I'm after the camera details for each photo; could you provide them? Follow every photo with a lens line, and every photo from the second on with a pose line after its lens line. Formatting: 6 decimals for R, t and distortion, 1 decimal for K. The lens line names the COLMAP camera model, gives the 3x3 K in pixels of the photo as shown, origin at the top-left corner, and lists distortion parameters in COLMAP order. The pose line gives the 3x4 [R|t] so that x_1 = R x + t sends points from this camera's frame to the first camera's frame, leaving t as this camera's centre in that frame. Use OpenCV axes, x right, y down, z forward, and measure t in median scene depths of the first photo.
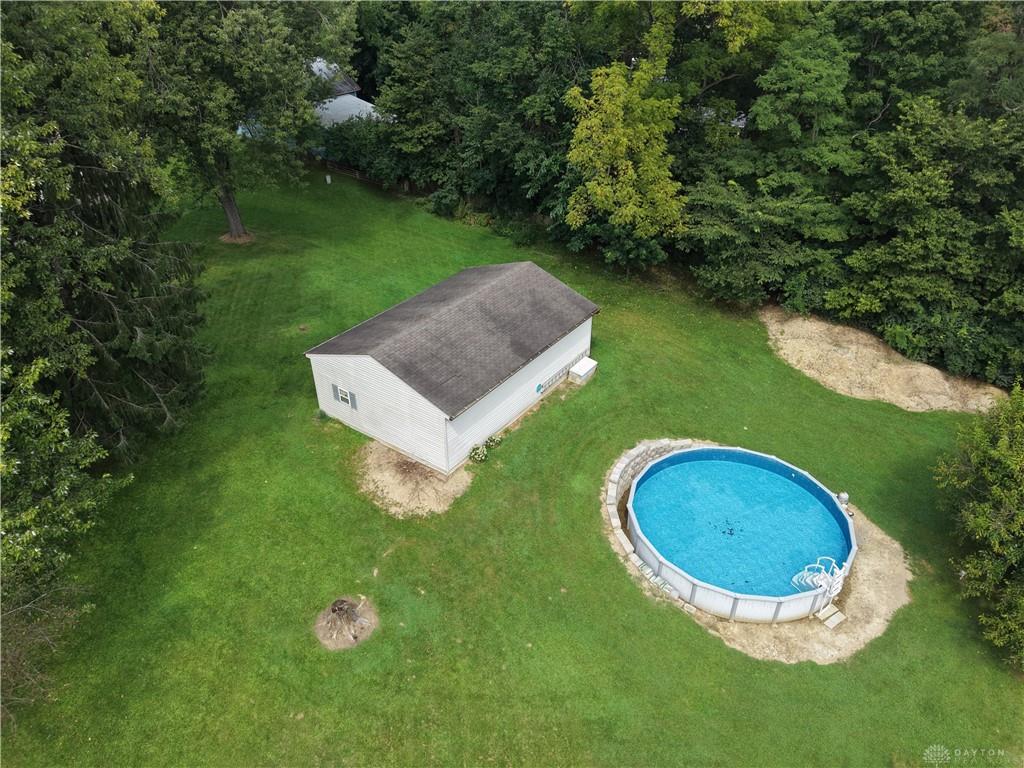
lens RADIAL K [[697.9, 0, 511.2], [0, 697.9, 385.9], [0, 0, 1]] dist [0.004107, 0.000587]
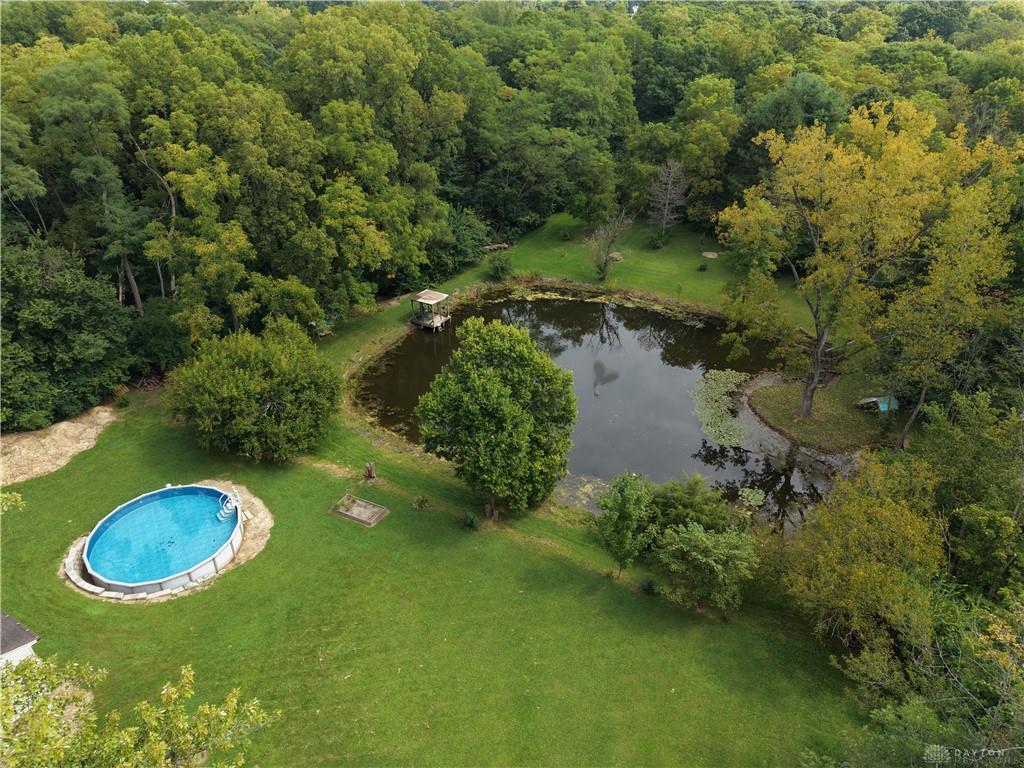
lens RADIAL K [[697.9, 0, 512.4], [0, 697.9, 383.5], [0, 0, 1]] dist [0.004107, 0.000587]
pose [[-0.111622, -0.496871, 0.860616, -0.705626], [0.529397, 0.703177, 0.474638, -0.283247], [-0.840999, 0.508587, 0.184552, -0.061723]]
